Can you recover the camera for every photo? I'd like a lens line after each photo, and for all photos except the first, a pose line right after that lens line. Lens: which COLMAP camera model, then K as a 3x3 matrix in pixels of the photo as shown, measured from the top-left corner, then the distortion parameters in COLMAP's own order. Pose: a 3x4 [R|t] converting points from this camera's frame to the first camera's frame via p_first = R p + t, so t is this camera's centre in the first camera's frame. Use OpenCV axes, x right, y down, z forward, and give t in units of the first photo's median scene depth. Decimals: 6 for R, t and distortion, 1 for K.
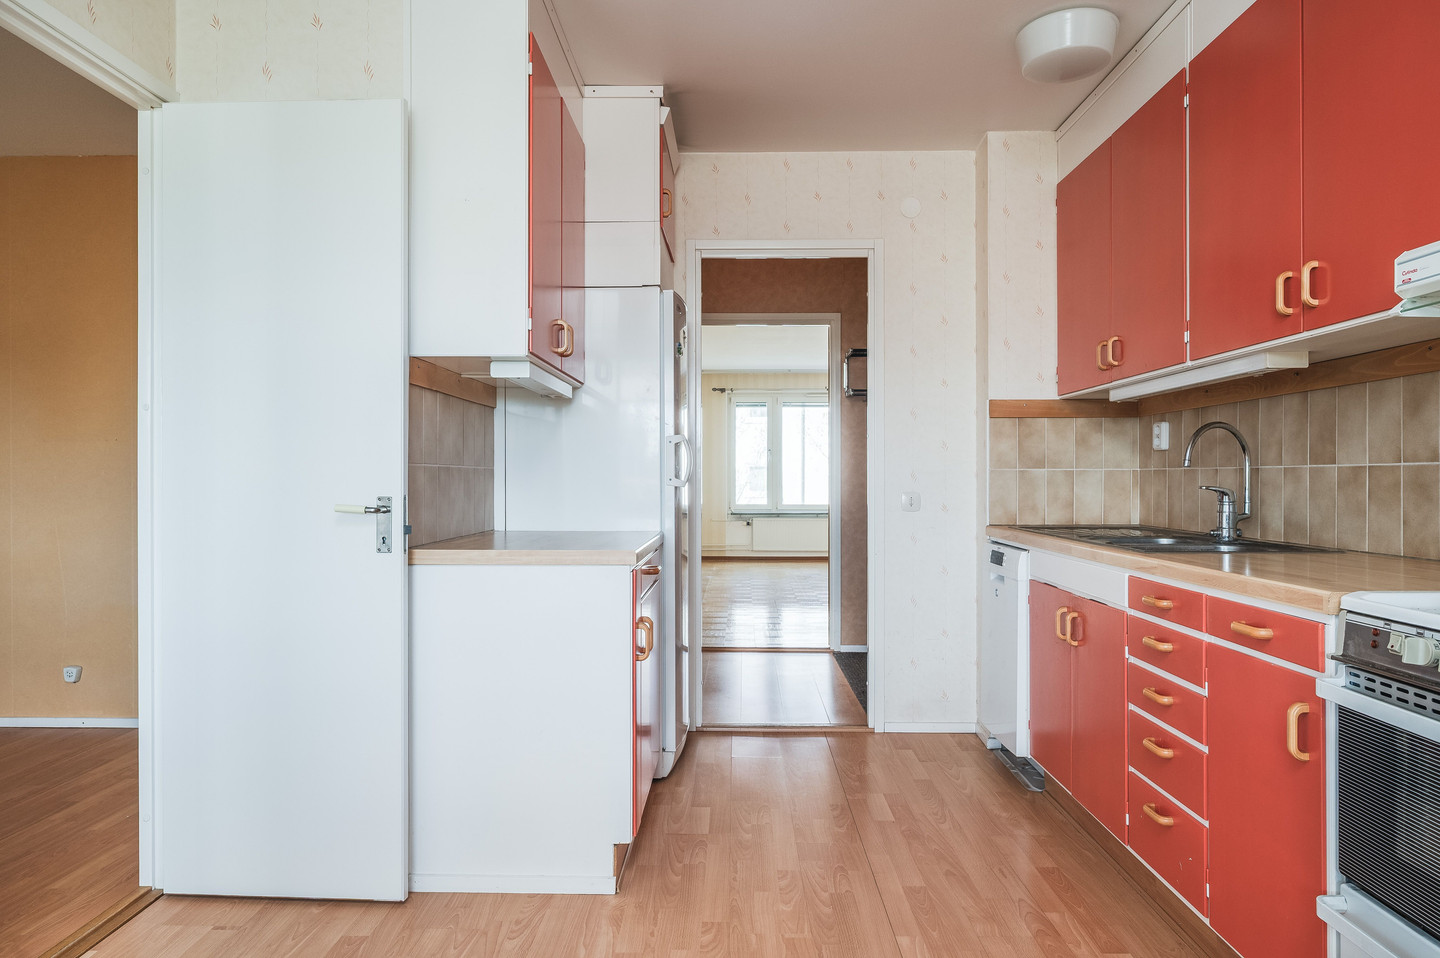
lens RADIAL K [[861.2, 0, 720.0], [0, 861.2, 479.0], [0, 0, 1]] dist [-0.000237, -0.000665]
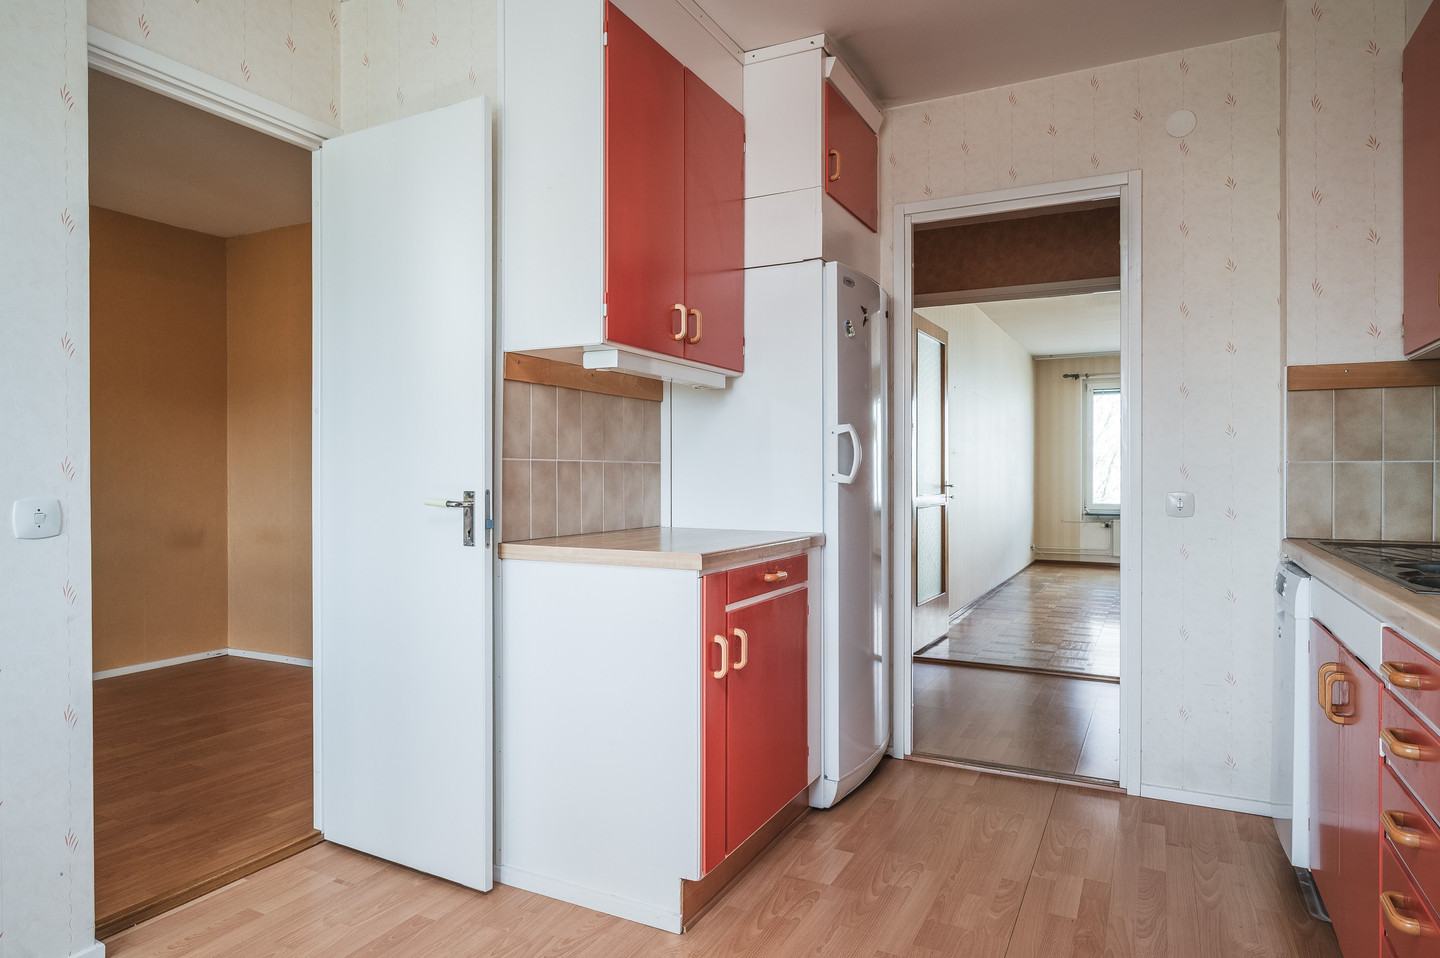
lens RADIAL K [[846.4, 0, 730.0], [0, 846.4, 477.9], [0, 0, 1]] dist [-0.001558, -0.000428]
pose [[0.898270, 0.002990, -0.439433, 0.232488], [-0.001641, 0.999993, 0.003450, 0.000752], [0.439440, -0.002378, 0.898269, 0.169358]]
